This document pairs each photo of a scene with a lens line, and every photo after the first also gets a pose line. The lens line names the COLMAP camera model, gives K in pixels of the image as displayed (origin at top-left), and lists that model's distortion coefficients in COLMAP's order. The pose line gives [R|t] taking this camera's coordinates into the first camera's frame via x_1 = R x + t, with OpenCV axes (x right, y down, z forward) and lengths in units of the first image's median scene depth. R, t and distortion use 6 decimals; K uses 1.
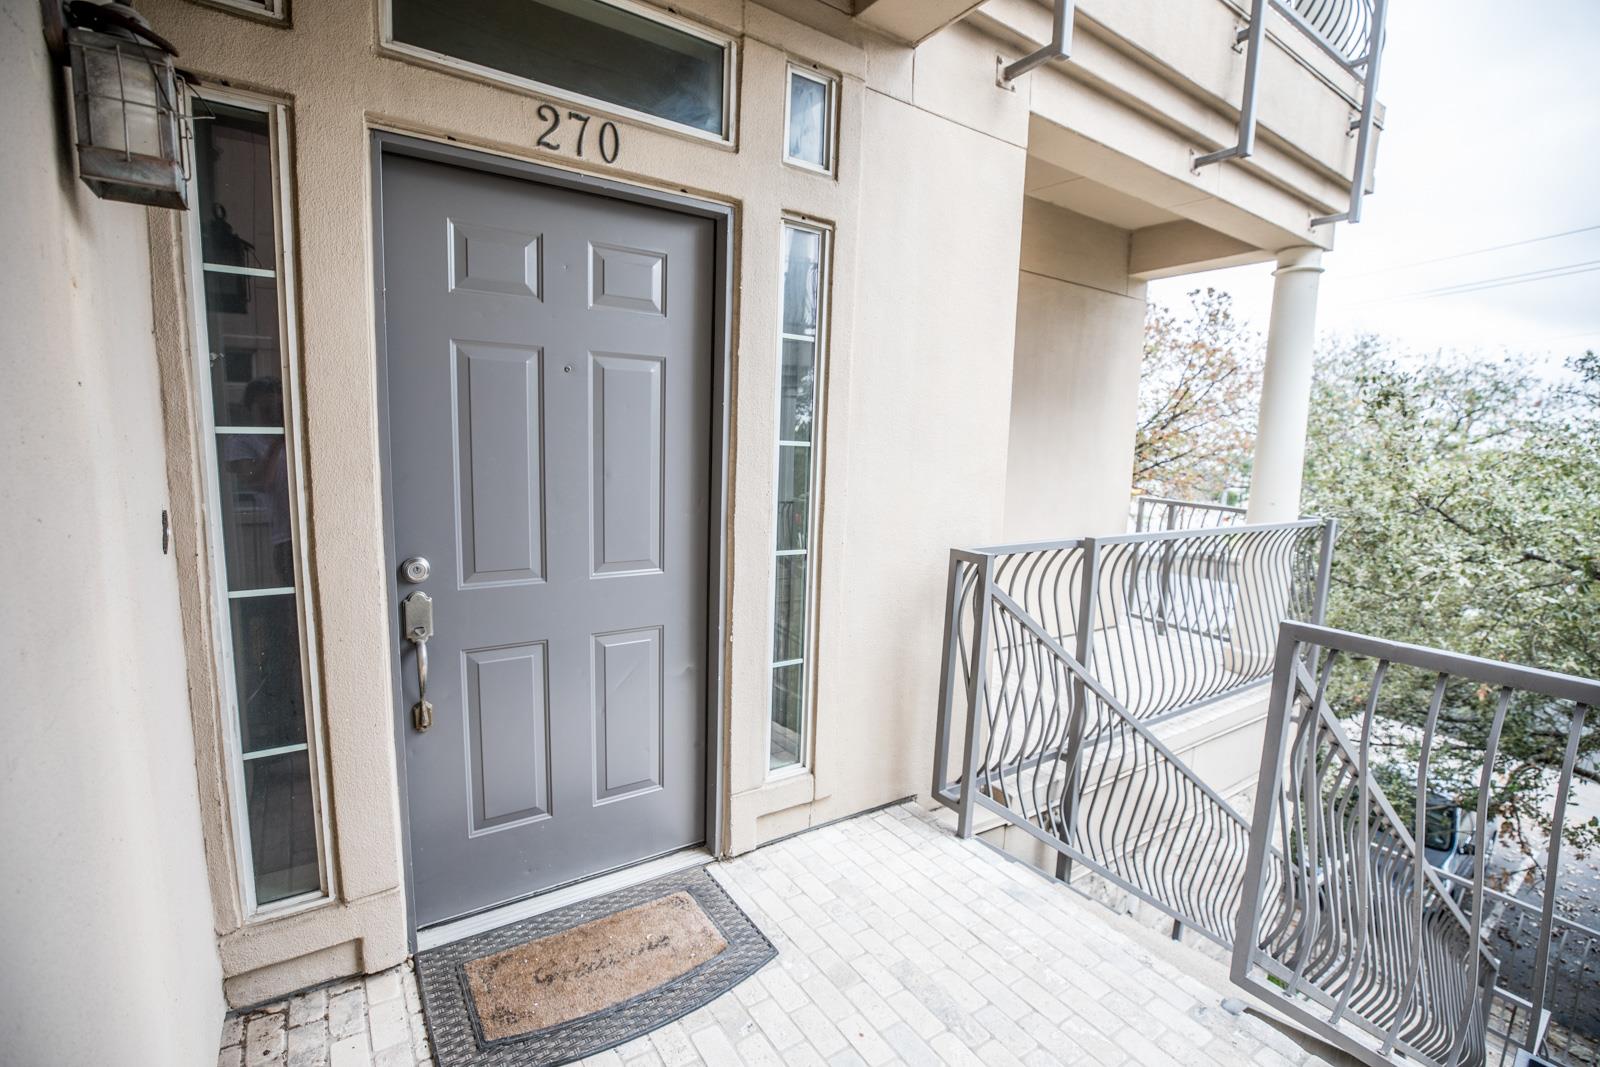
lens RADIAL K [[717.5, 0, 803.9], [0, 717.5, 536.1], [0, 0, 1]] dist [-0.045820, 0.011661]
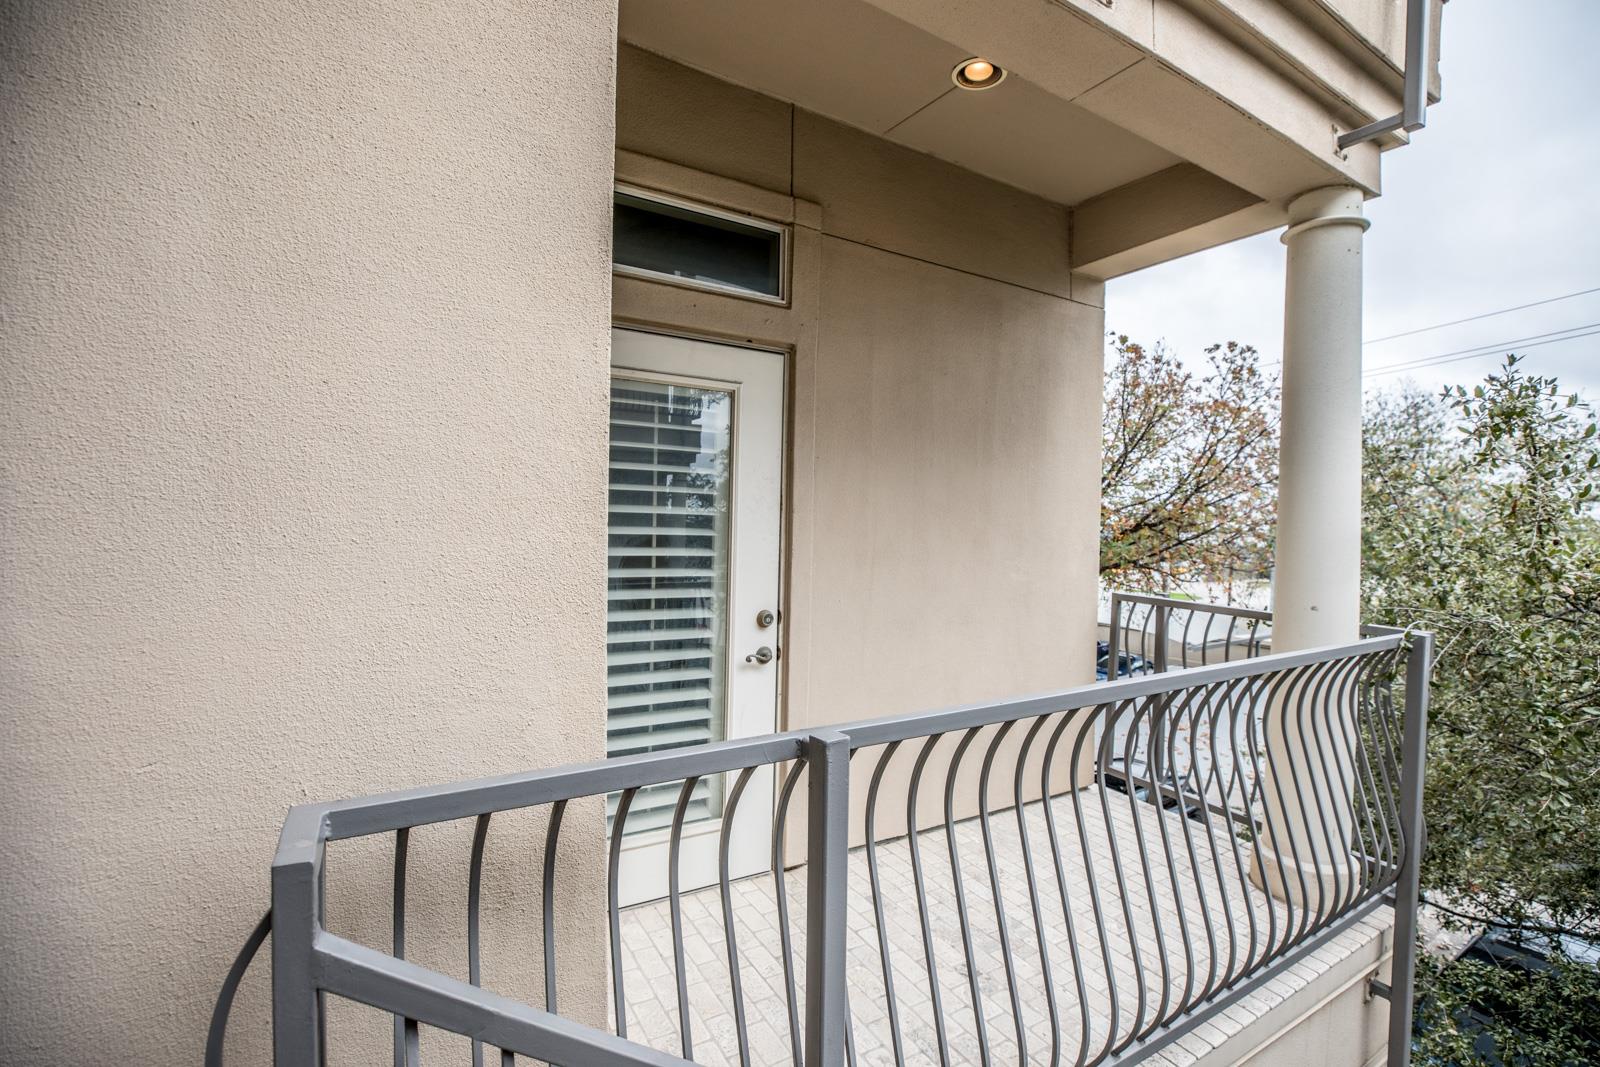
lens RADIAL K [[717.5, 0, 803.9], [0, 717.5, 536.1], [0, 0, 1]] dist [-0.045820, 0.011661]
pose [[0.998588, -0.010360, -0.052097, 0.089729], [0.004392, 0.993542, -0.113381, -0.013626], [0.052935, 0.112992, 0.992185, 0.128578]]
